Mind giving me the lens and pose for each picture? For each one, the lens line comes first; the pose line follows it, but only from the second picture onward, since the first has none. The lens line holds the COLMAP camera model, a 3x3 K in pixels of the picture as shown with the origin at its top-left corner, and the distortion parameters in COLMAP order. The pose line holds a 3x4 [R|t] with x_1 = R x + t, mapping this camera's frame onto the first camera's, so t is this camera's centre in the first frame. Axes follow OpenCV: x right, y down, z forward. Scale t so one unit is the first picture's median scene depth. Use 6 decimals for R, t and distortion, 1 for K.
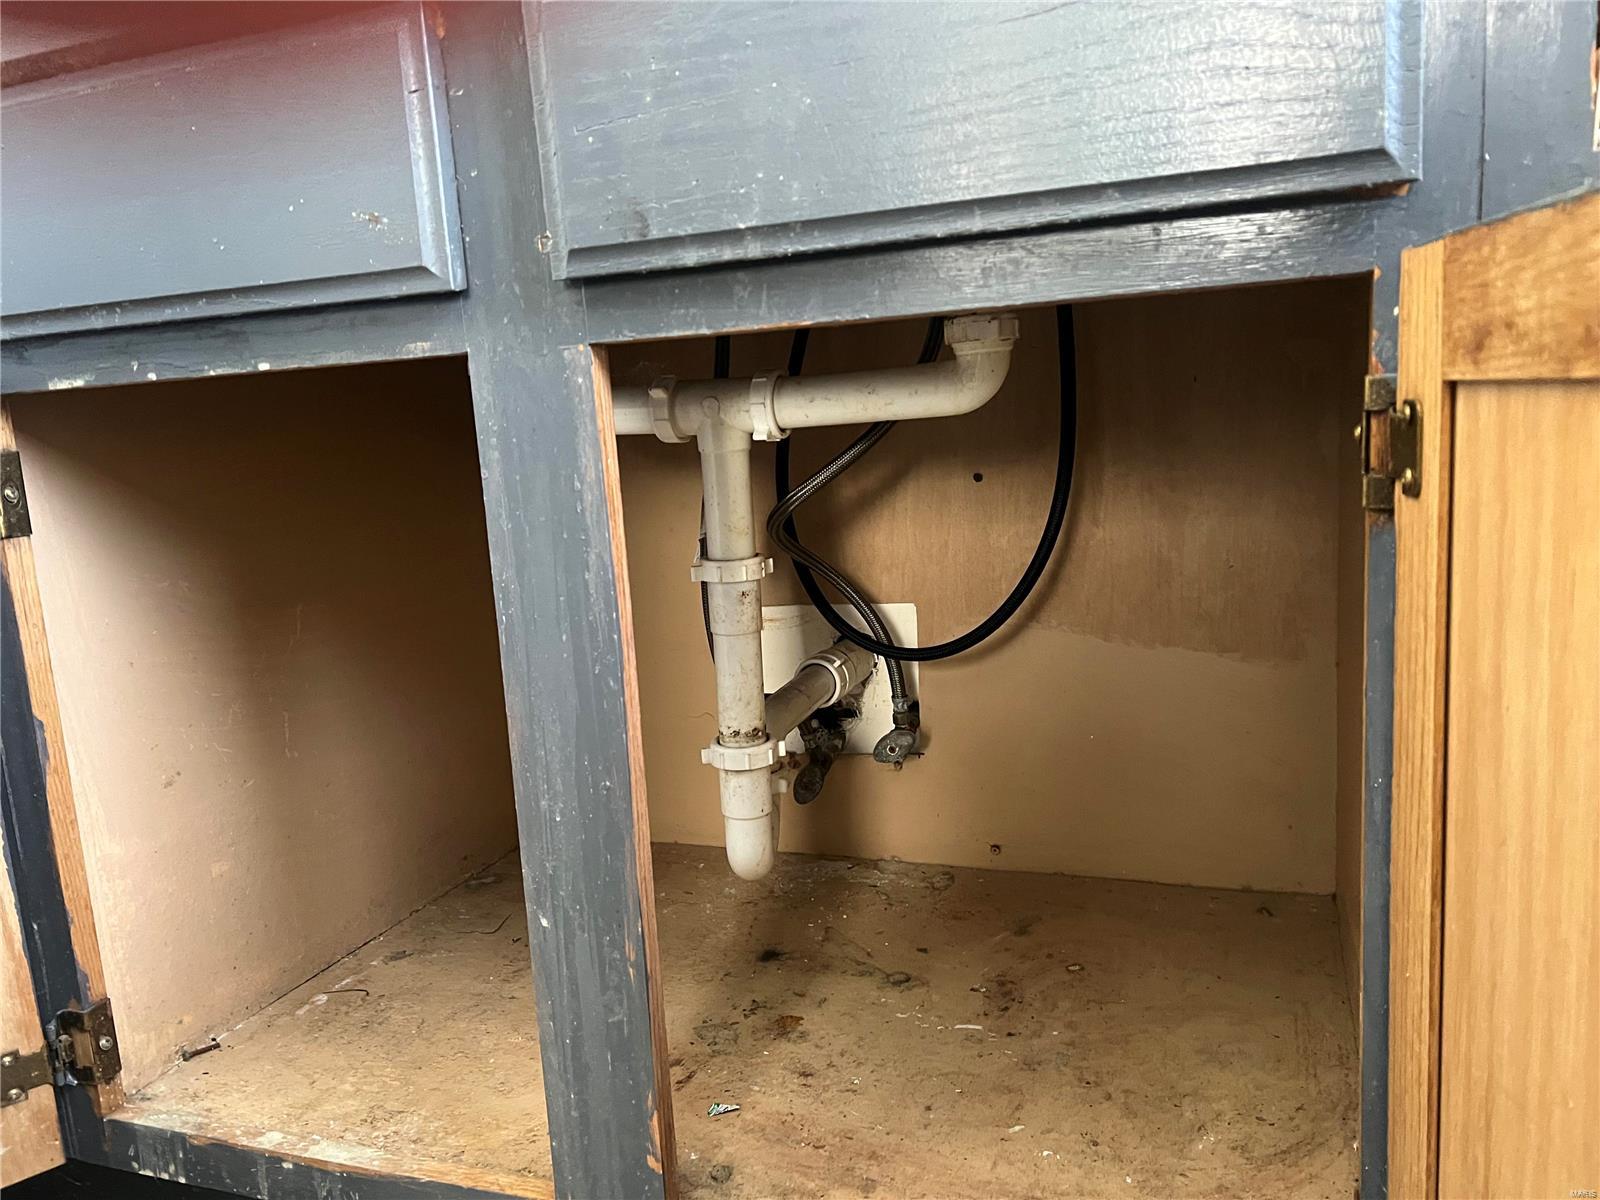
lens RADIAL K [[1203.3, 0, 792.3], [0, 1203.3, 597.9], [0, 0, 1]] dist [0.055841, -0.010932]
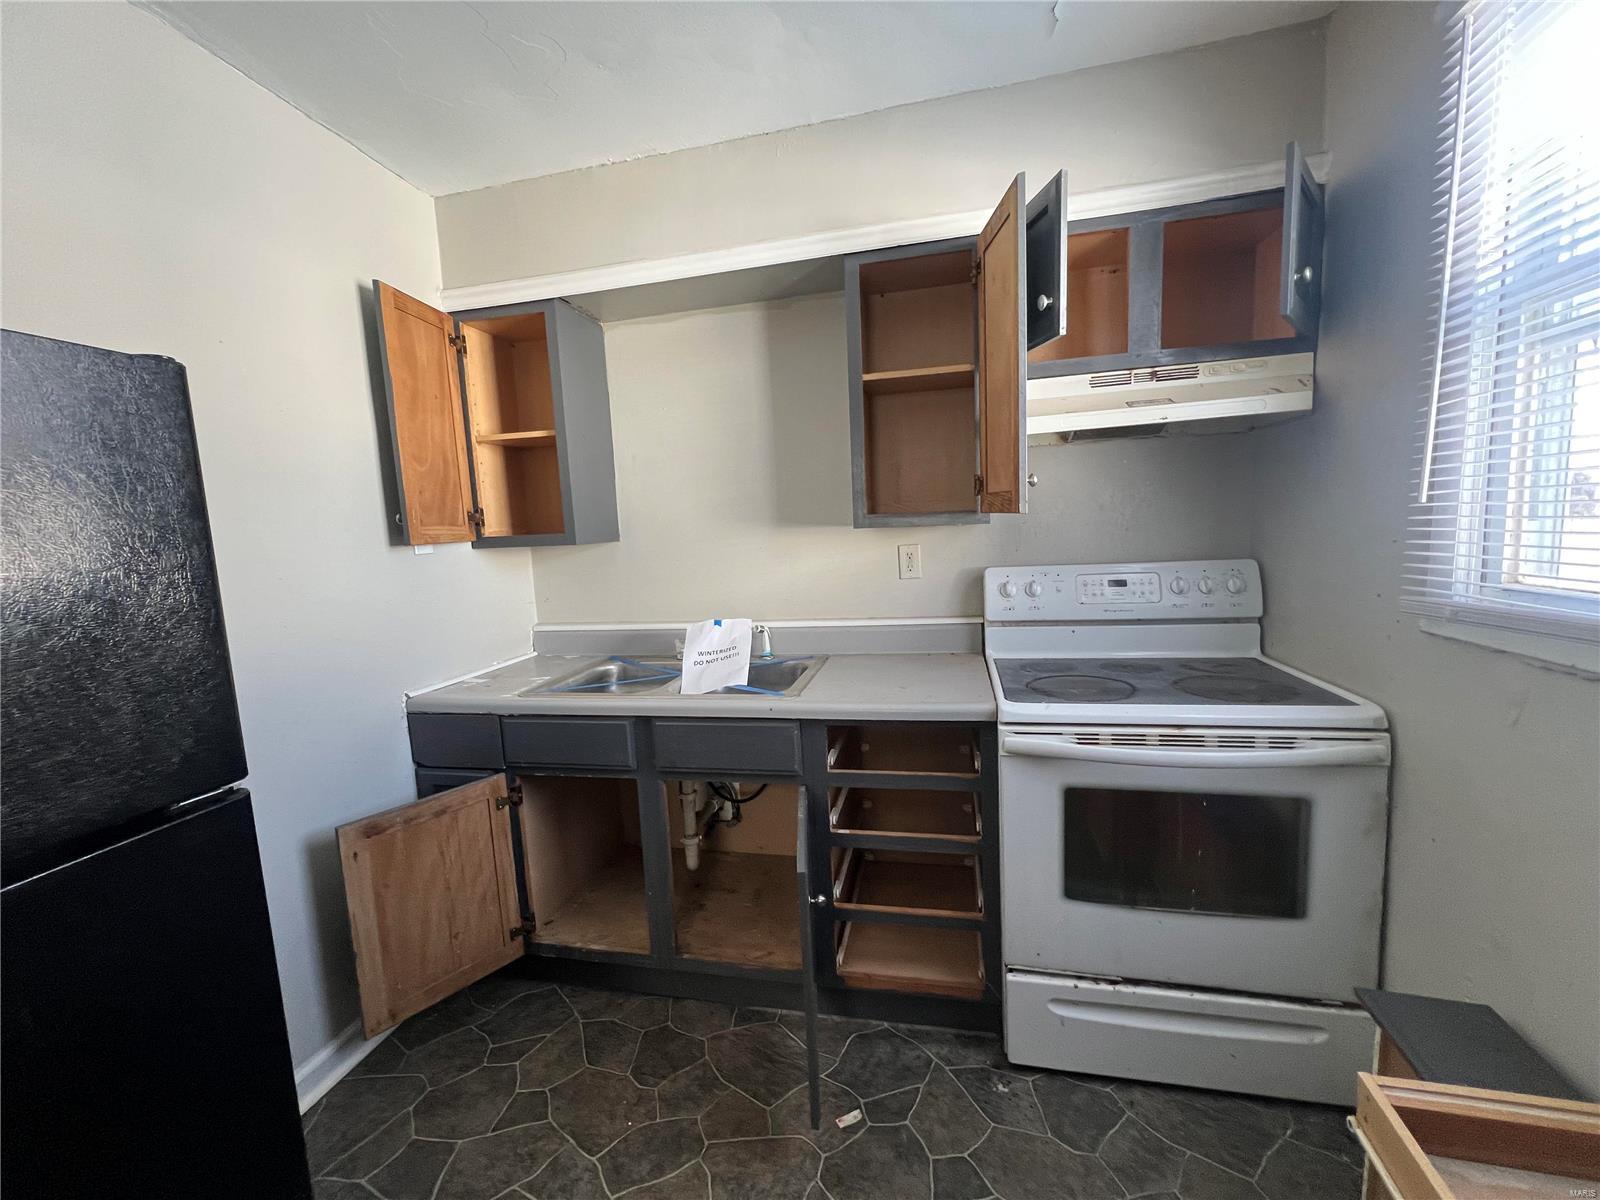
lens RADIAL K [[633.0, 0, 810.9], [0, 633.0, 597.0], [0, 0, 1]] dist [-0.001725, 0.000902]
pose [[0.986662, 0.000323, 0.162781, 0.009527], [0.009912, 0.998023, -0.062062, -0.547770], [-0.162479, 0.062848, 0.984708, -1.212078]]
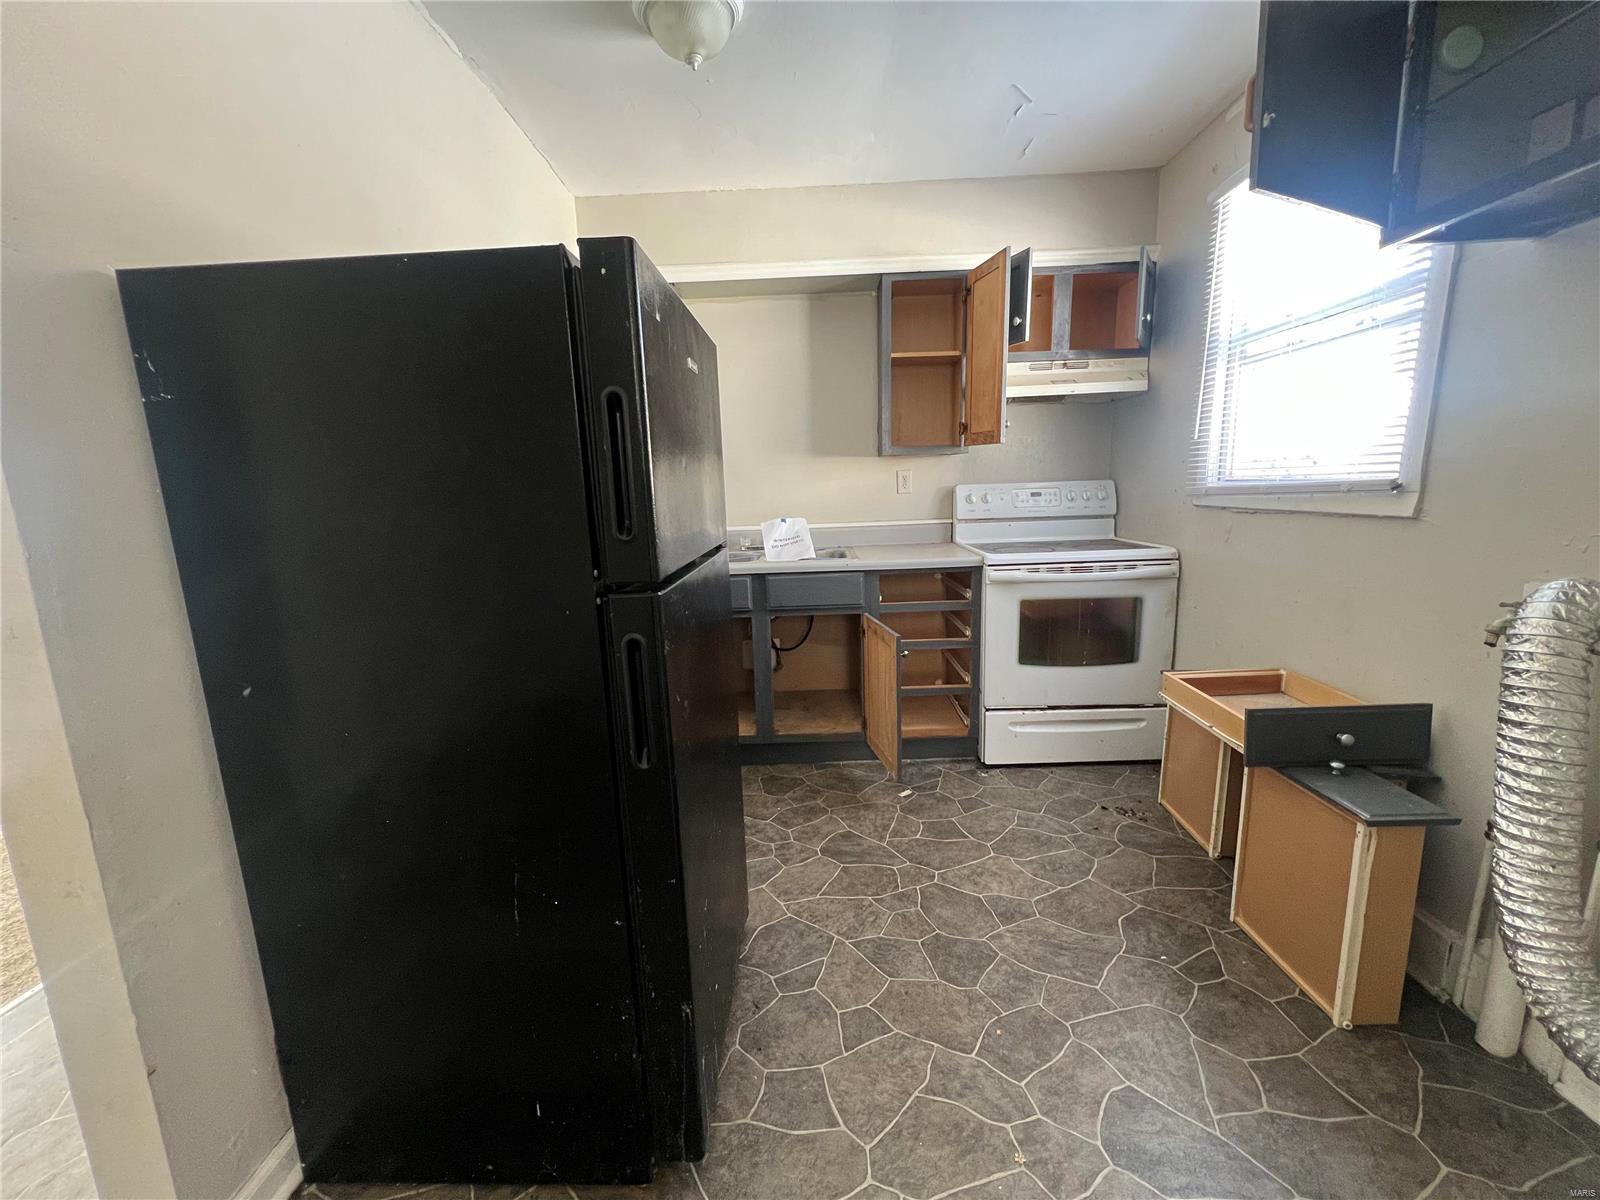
lens RADIAL K [[633.0, 0, 804.8], [0, 633.0, 598.0], [0, 0, 1]] dist [-0.001725, 0.000902]
pose [[0.932290, -0.028413, 0.360594, -0.974555], [0.029458, 0.999563, 0.002600, -0.223552], [-0.360510, 0.008198, 0.932719, -1.972918]]
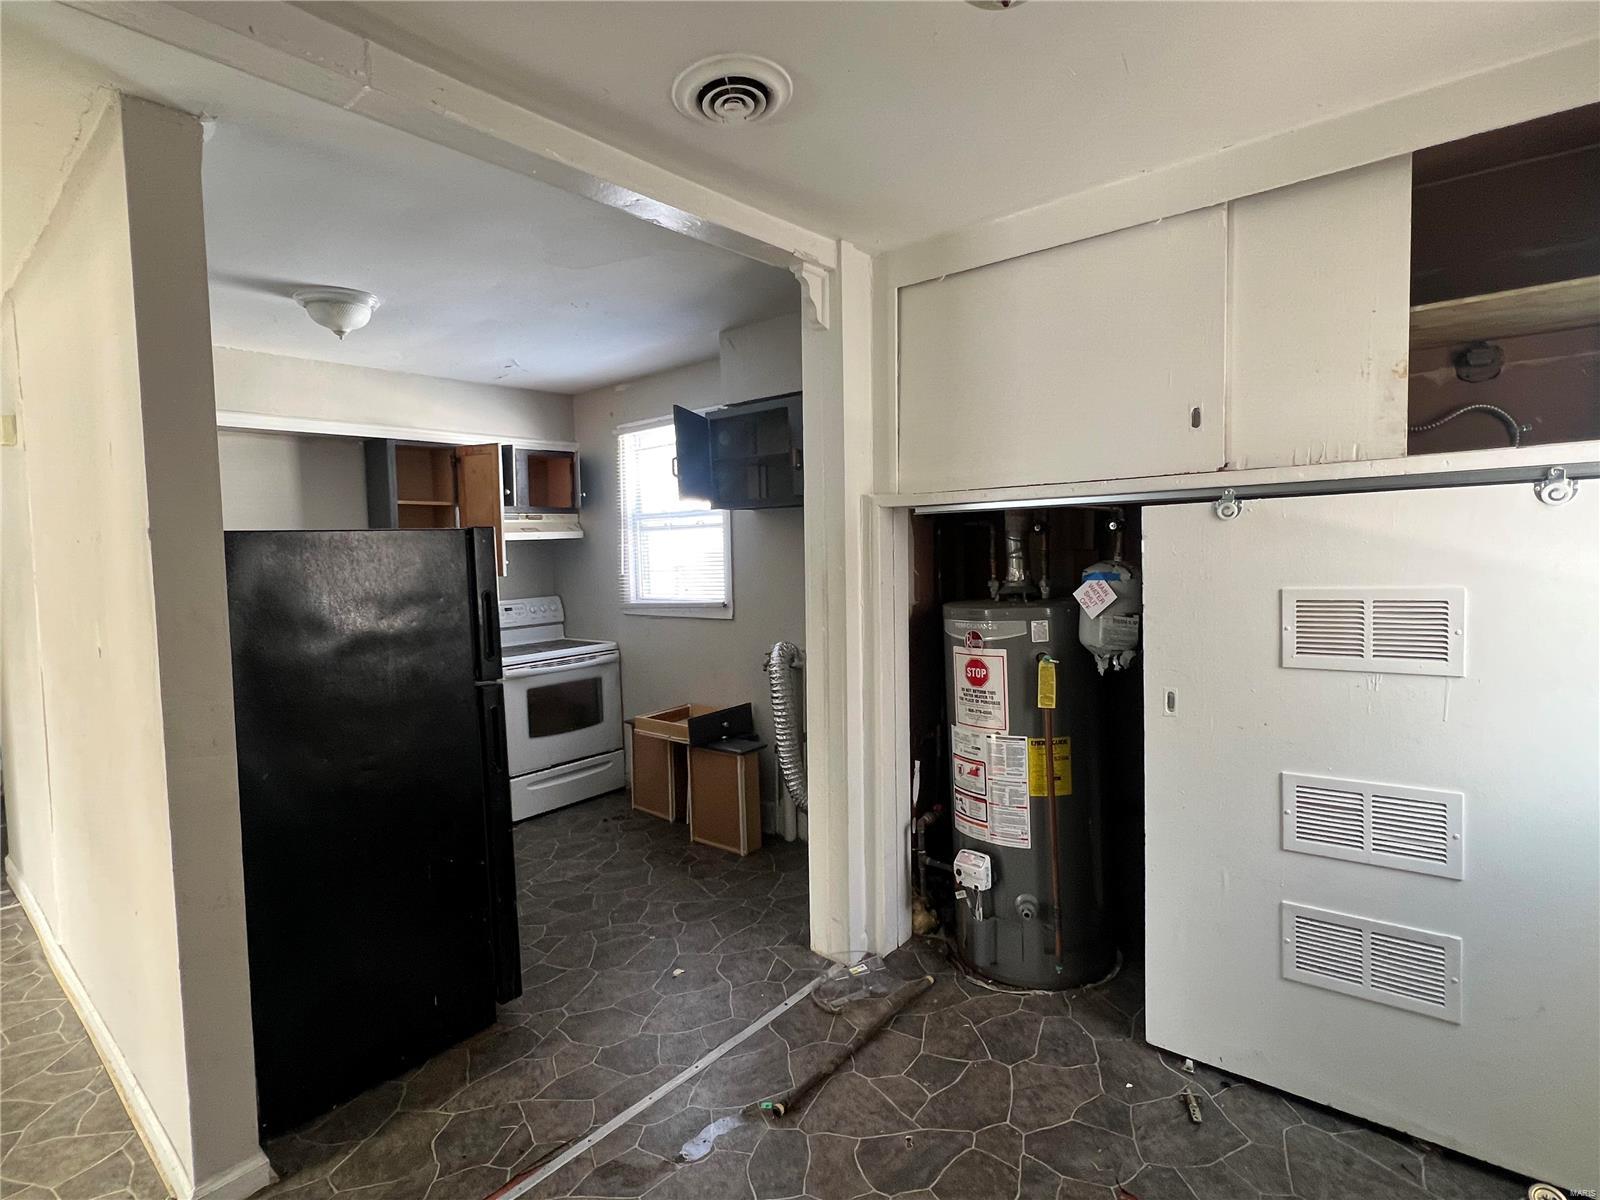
lens RADIAL K [[792.9, 0, 798.5], [0, 792.9, 604.4], [0, 0, 1]] dist [-0.005163, -0.000502]
pose [[0.301159, -0.009192, 0.953530, -3.026505], [0.164394, 0.985482, -0.042421, -0.212531], [-0.939297, 0.169530, 0.298298, -2.702198]]
